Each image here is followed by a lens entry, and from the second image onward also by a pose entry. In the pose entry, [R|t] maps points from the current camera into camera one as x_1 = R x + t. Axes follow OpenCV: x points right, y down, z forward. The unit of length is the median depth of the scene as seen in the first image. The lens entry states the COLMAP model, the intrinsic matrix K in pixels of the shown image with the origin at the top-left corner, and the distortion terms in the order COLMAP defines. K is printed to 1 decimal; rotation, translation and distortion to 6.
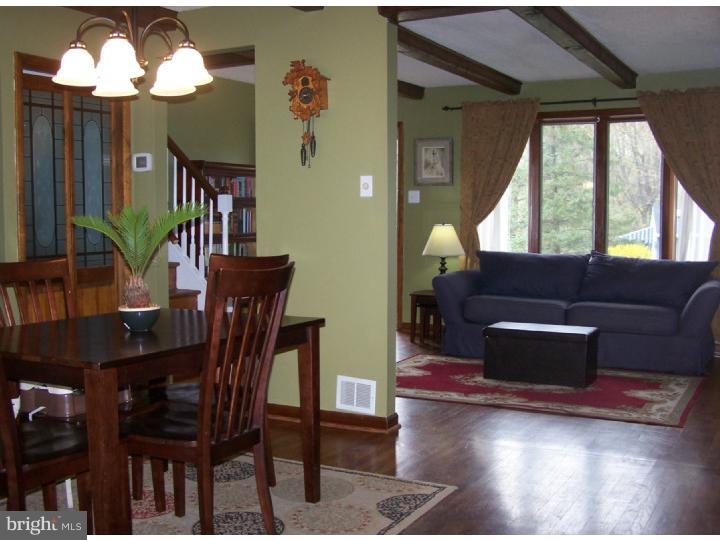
lens RADIAL K [[821.4, 0, 343.0], [0, 821.4, 284.9], [0, 0, 1]] dist [-0.207063, 0.372168]
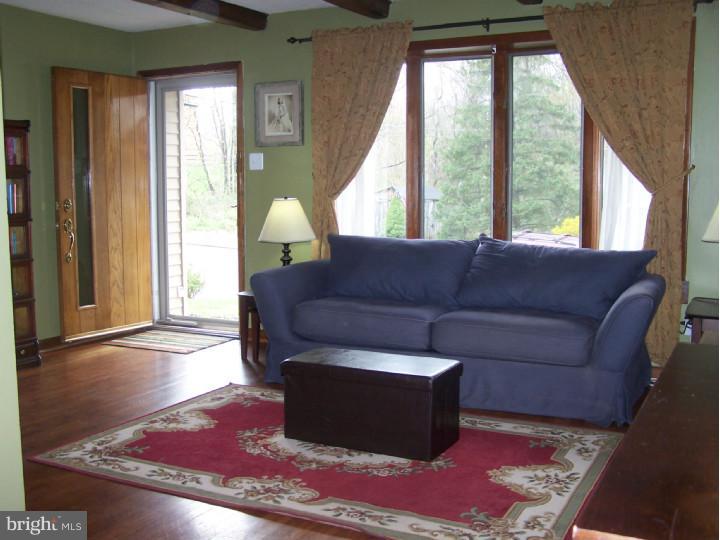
lens RADIAL K [[821.4, 0, 343.0], [0, 821.4, 284.9], [0, 0, 1]] dist [-0.207063, 0.372168]
pose [[0.999443, -0.009370, 0.032019, 0.172242], [0.008232, 0.999337, 0.035471, -0.025685], [-0.032330, -0.035188, 0.998858, 0.305973]]
